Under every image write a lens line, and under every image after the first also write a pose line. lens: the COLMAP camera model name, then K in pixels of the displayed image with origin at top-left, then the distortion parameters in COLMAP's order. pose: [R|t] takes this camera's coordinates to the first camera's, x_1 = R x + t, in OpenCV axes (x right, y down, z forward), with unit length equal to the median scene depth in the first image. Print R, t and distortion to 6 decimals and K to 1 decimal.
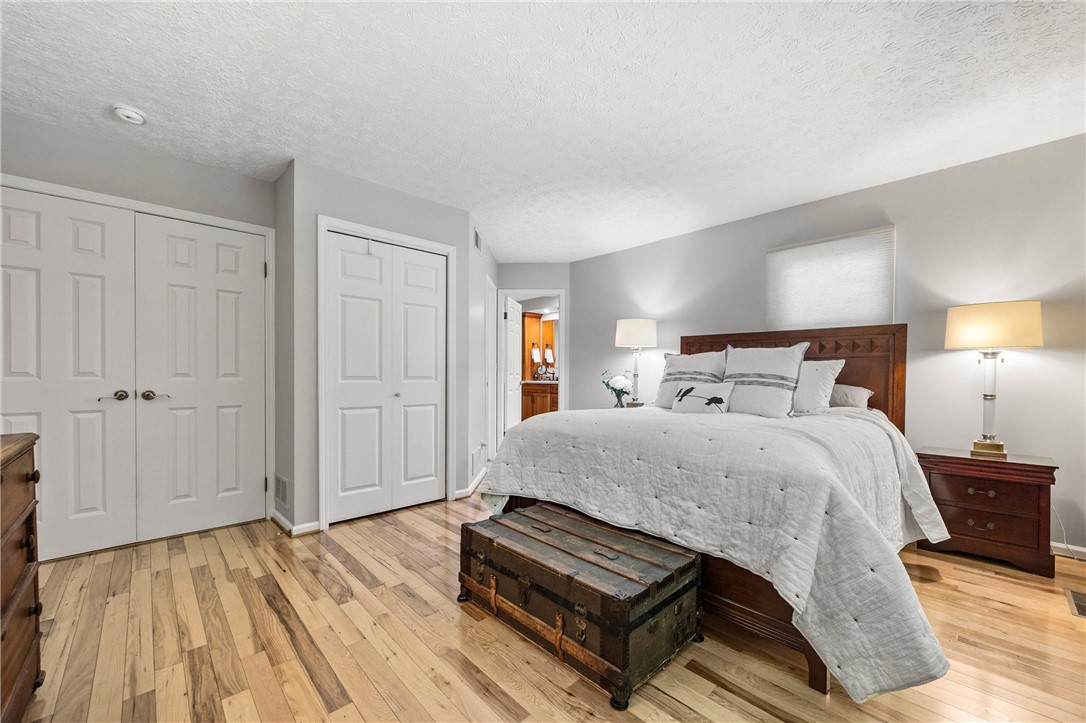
lens RADIAL K [[423.1, 0, 541.5], [0, 423.1, 369.3], [0, 0, 1]] dist [-0.001318, -0.001031]
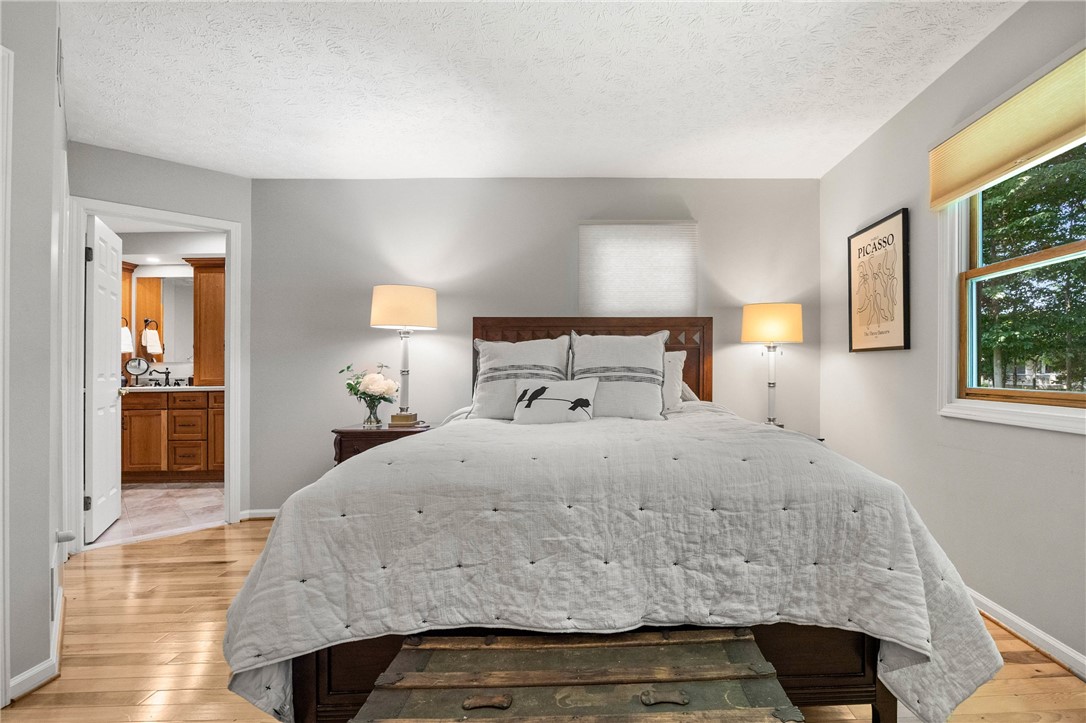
lens RADIAL K [[487.4, 0, 542.9], [0, 487.4, 363.3], [0, 0, 1]] dist [-0.011516, -0.000362]
pose [[0.666064, -0.004504, 0.745881, -0.319369], [0.007254, 0.999974, -0.000440, 0.003174], [-0.745859, 0.005704, 0.666080, 0.535041]]
